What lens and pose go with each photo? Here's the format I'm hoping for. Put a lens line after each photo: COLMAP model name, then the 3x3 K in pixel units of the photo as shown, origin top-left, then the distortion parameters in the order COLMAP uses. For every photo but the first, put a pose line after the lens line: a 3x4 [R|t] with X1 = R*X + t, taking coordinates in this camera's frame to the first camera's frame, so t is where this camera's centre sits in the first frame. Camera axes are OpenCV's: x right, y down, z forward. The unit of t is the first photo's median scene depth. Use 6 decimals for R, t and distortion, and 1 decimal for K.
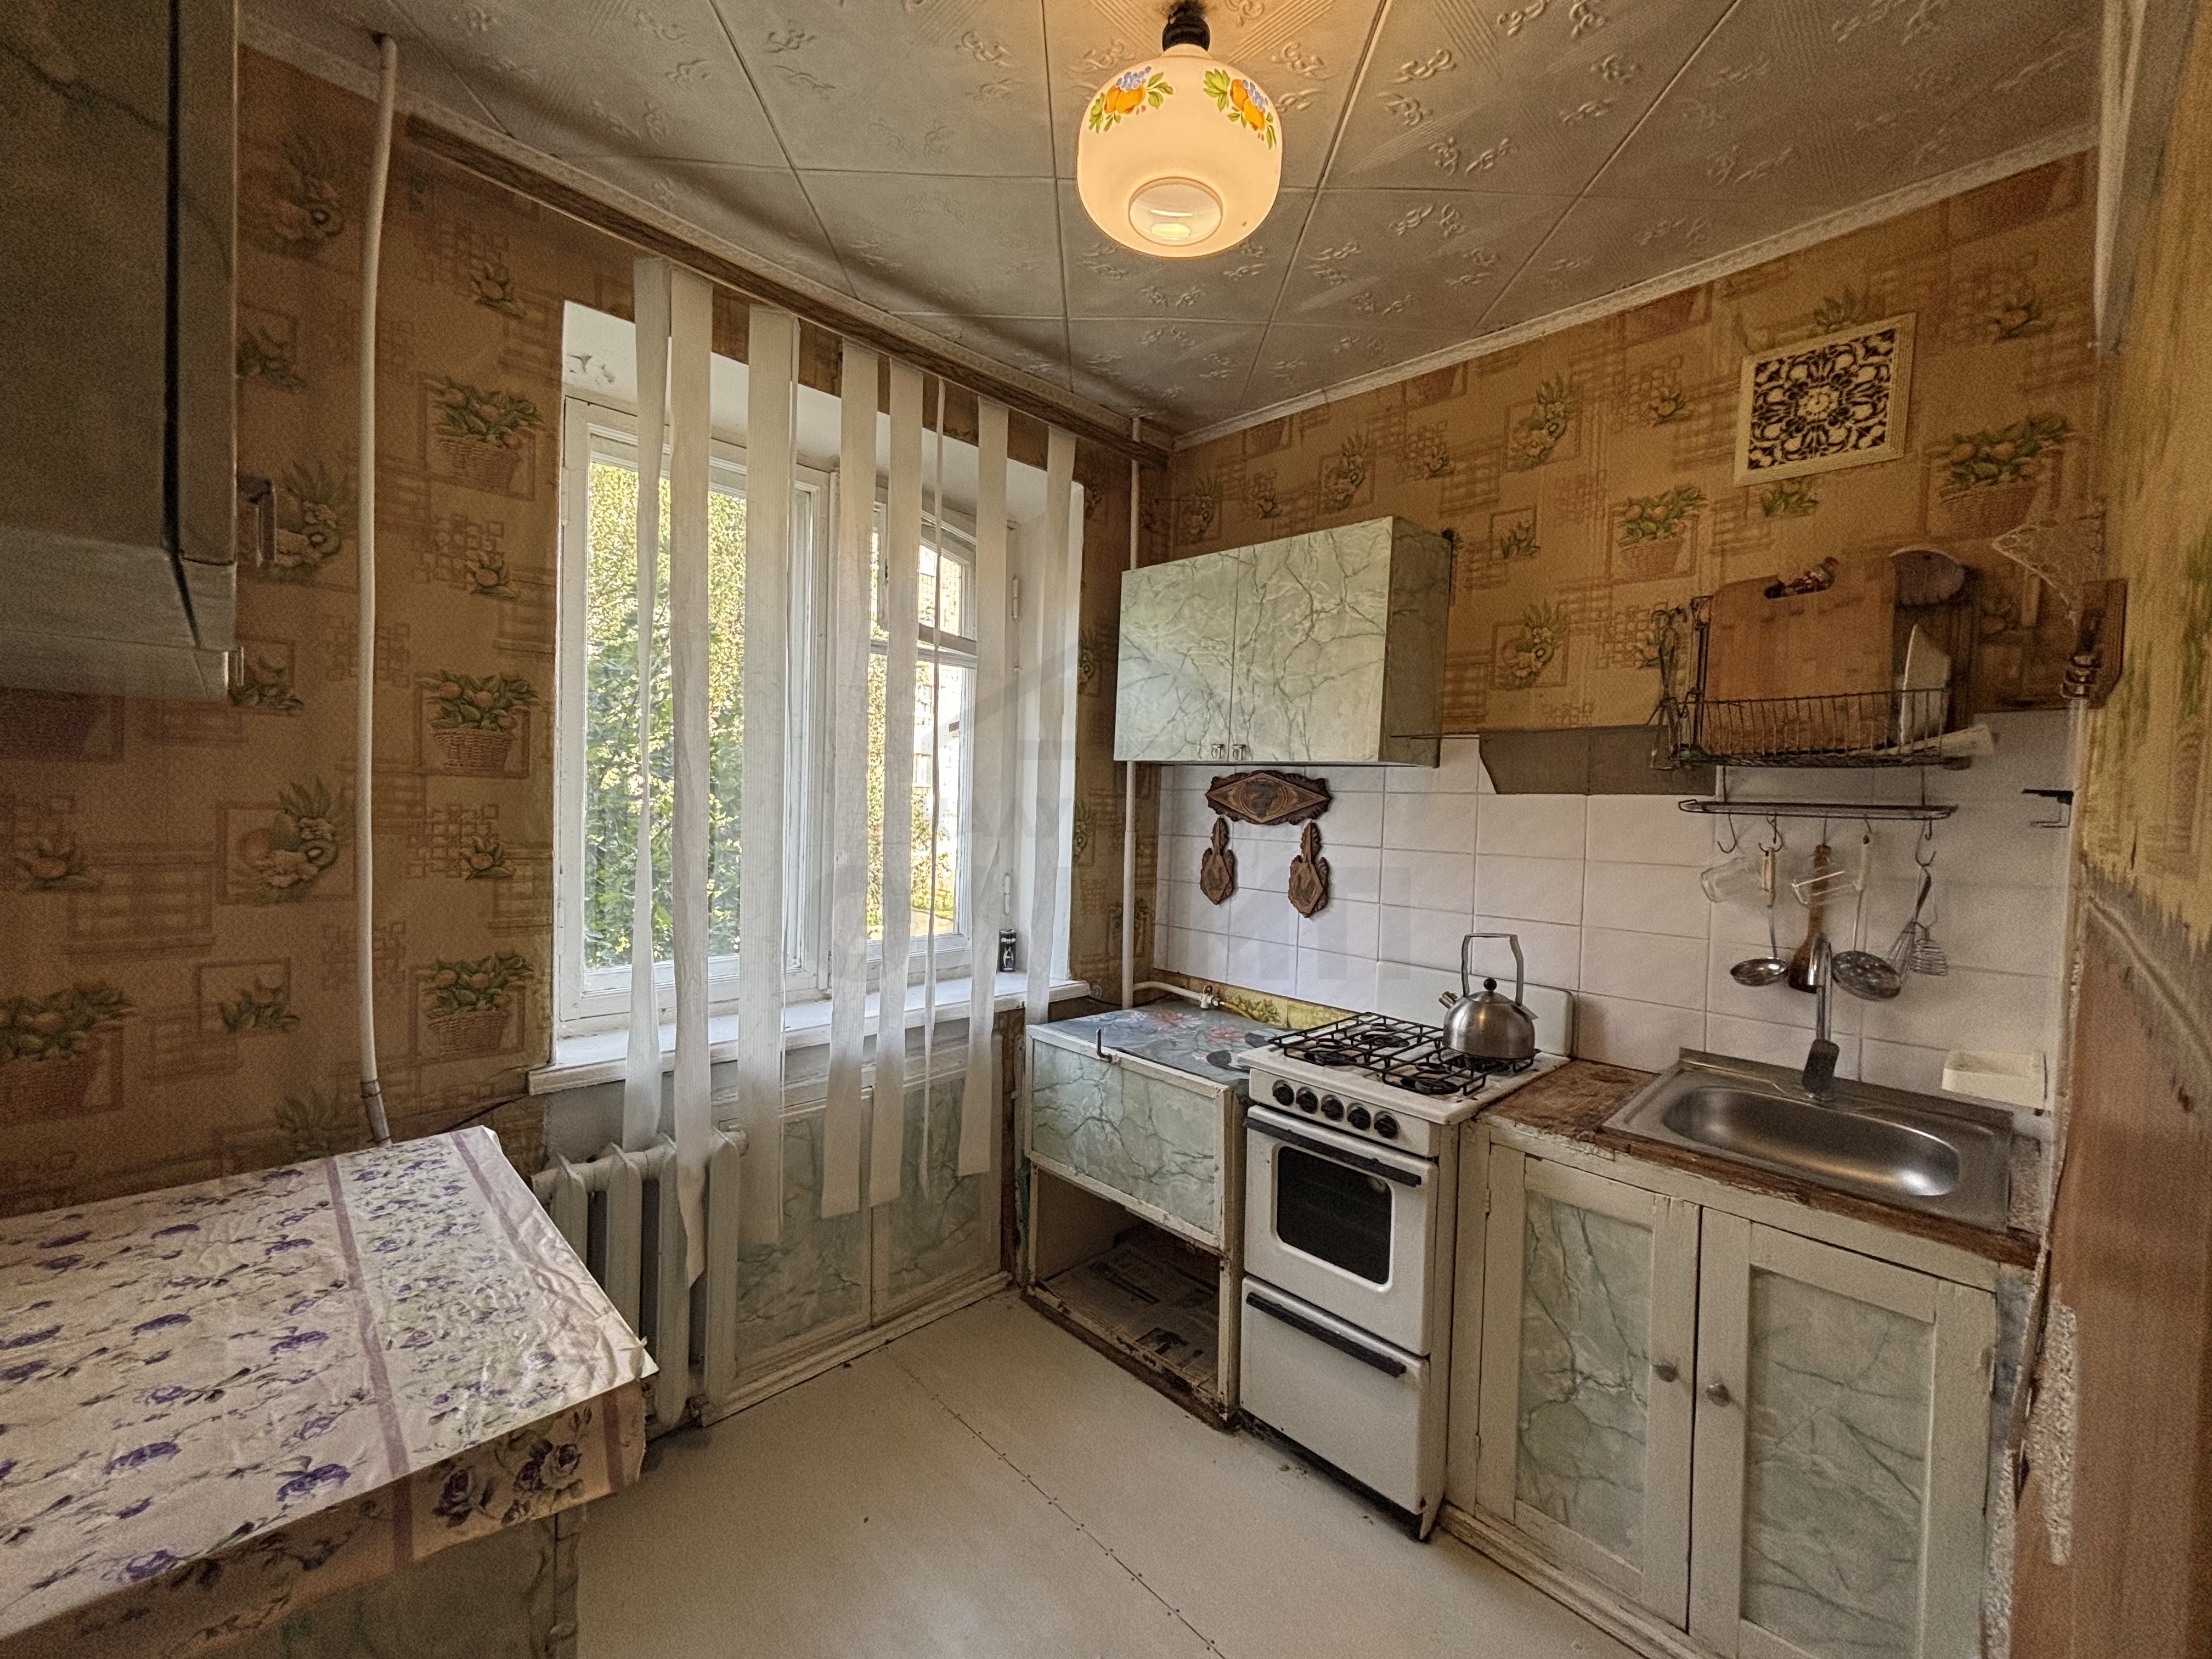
lens RADIAL K [[892.8, 0, 1098.5], [0, 892.8, 833.4], [0, 0, 1]] dist [-0.001455, 0.000586]
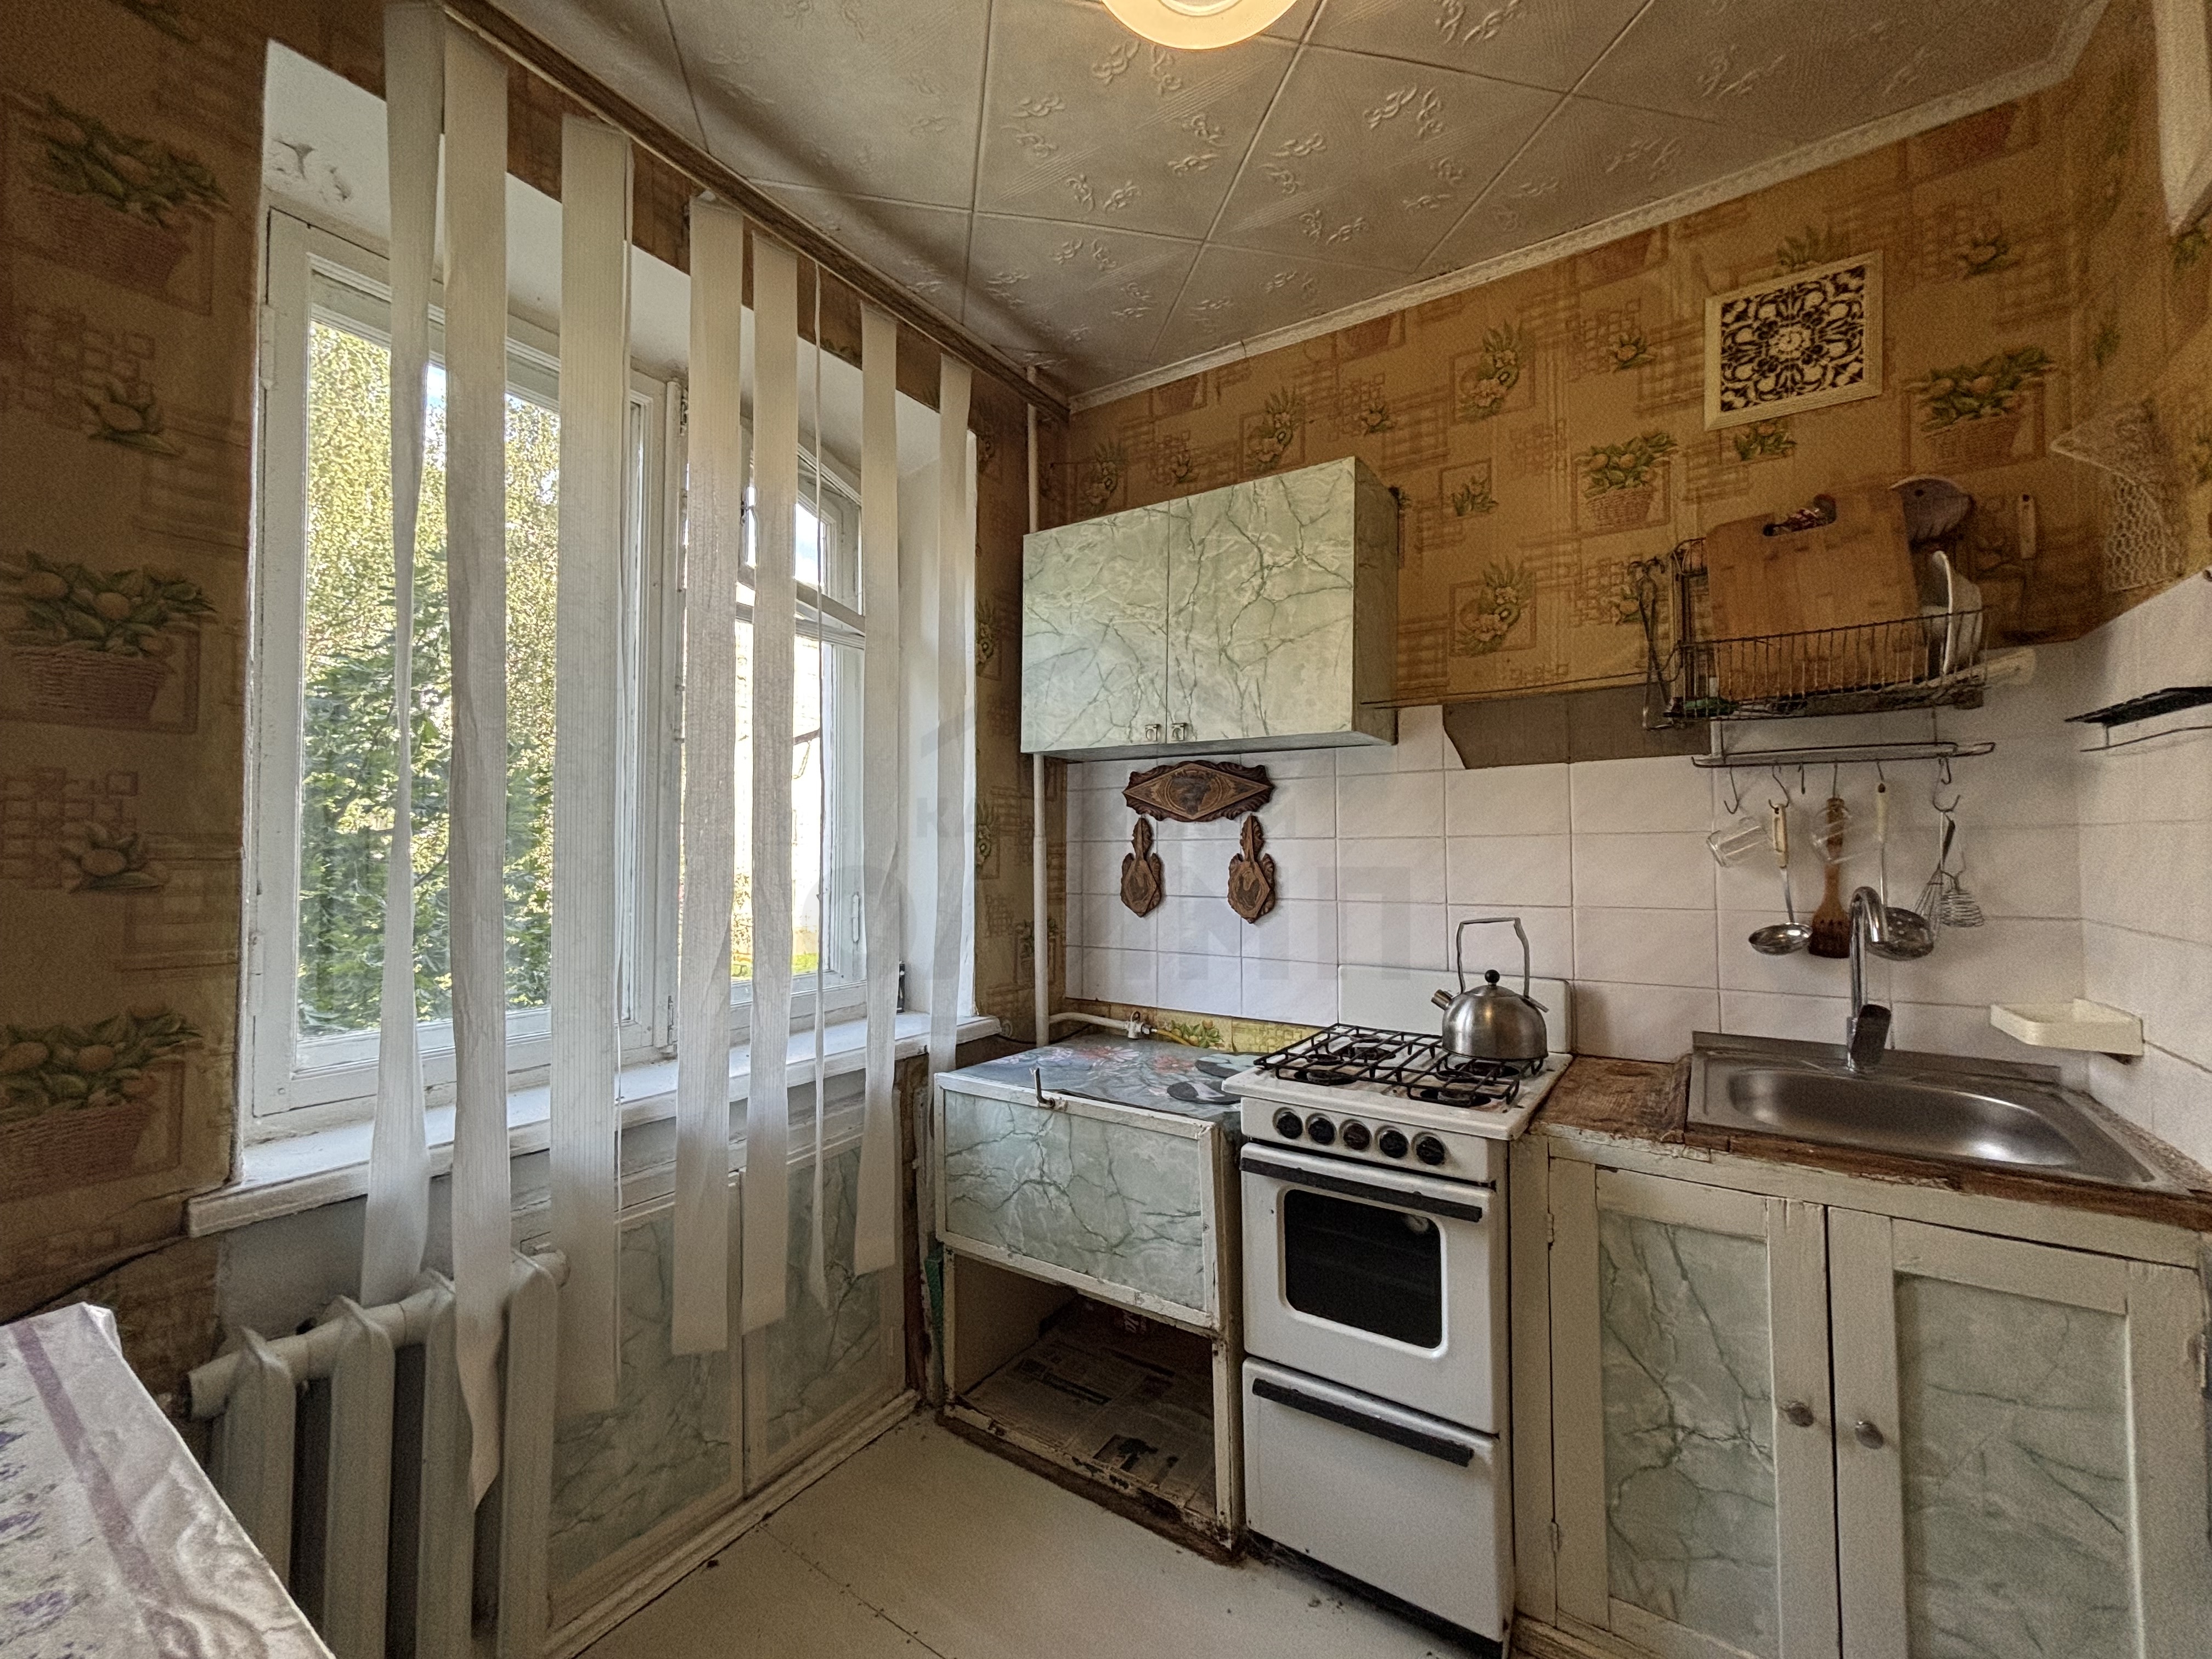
lens RADIAL K [[892.8, 0, 1100.9], [0, 892.8, 833.5], [0, 0, 1]] dist [-0.001455, 0.000586]
pose [[0.978396, -0.027717, 0.204872, -0.132868], [0.039391, 0.997811, -0.053124, 0.068909], [-0.202951, 0.060047, 0.977346, 0.240863]]
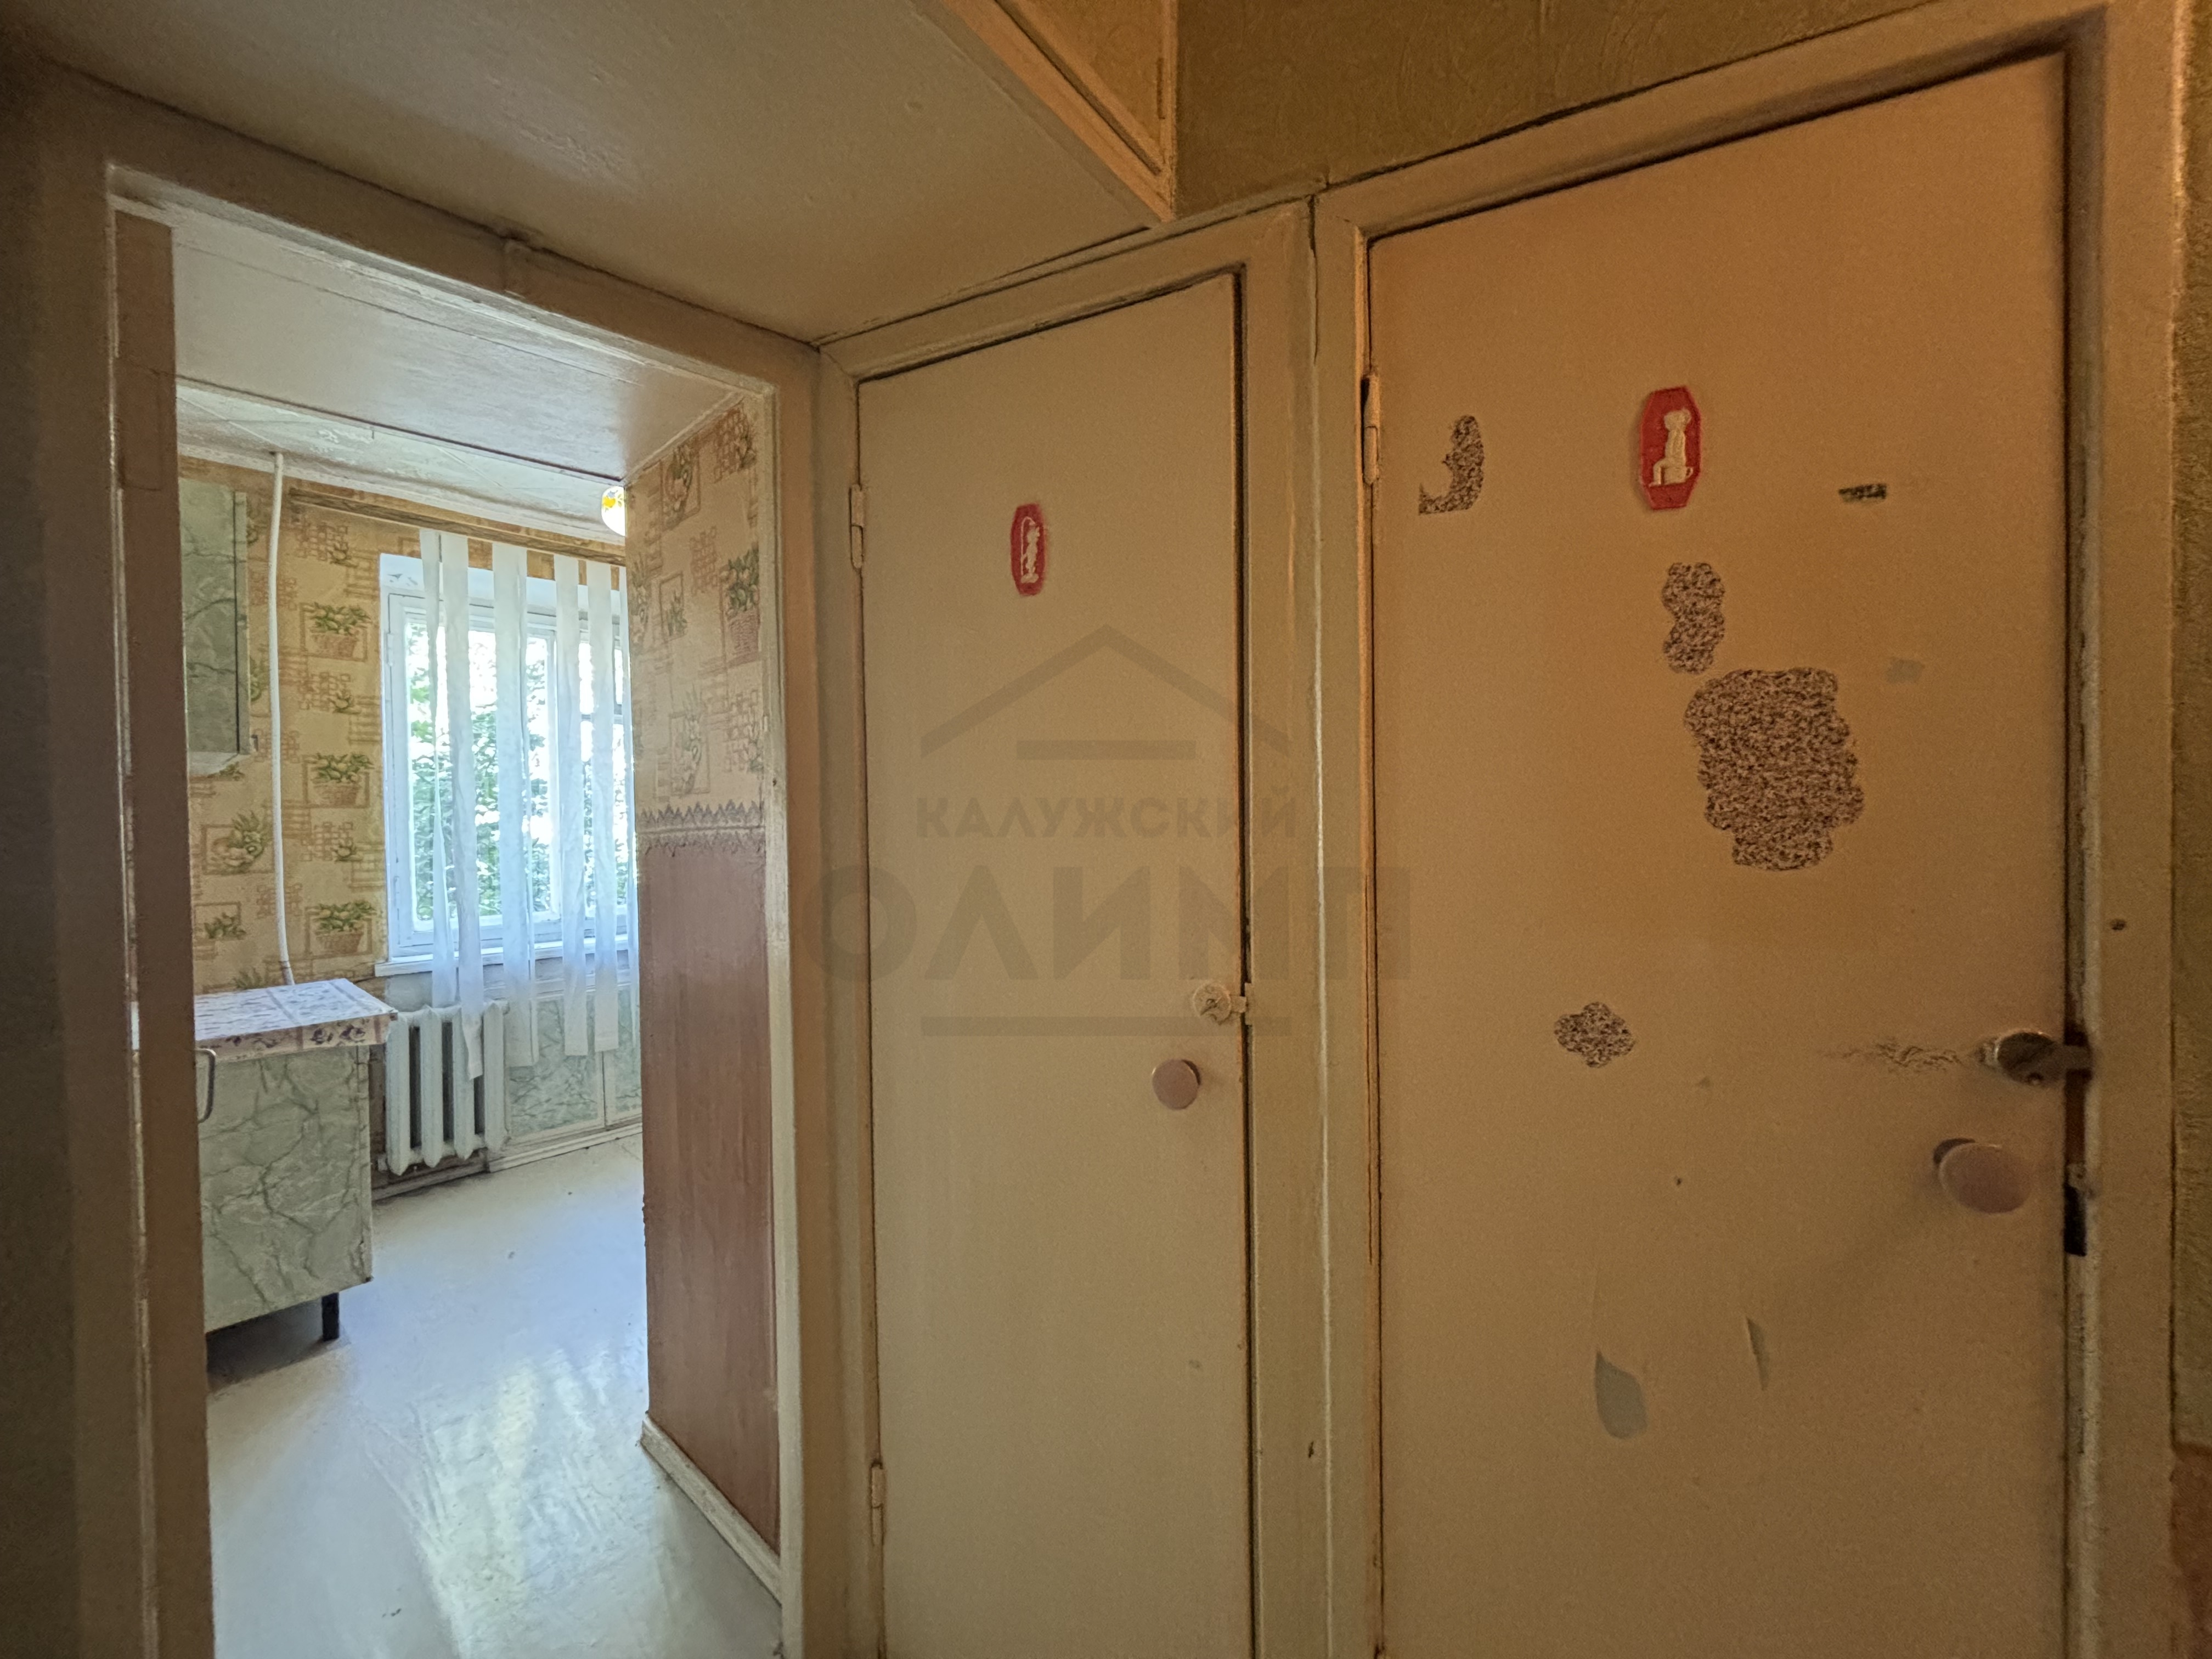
lens RADIAL K [[892.8, 0, 1103.4], [0, 892.8, 839.3], [0, 0, 1]] dist [-0.001455, 0.000586]
pose [[0.996942, -0.047415, 0.062116, 0.771682], [0.048640, 0.998647, -0.018372, 0.112753], [-0.061161, 0.021337, 0.997900, -0.953700]]
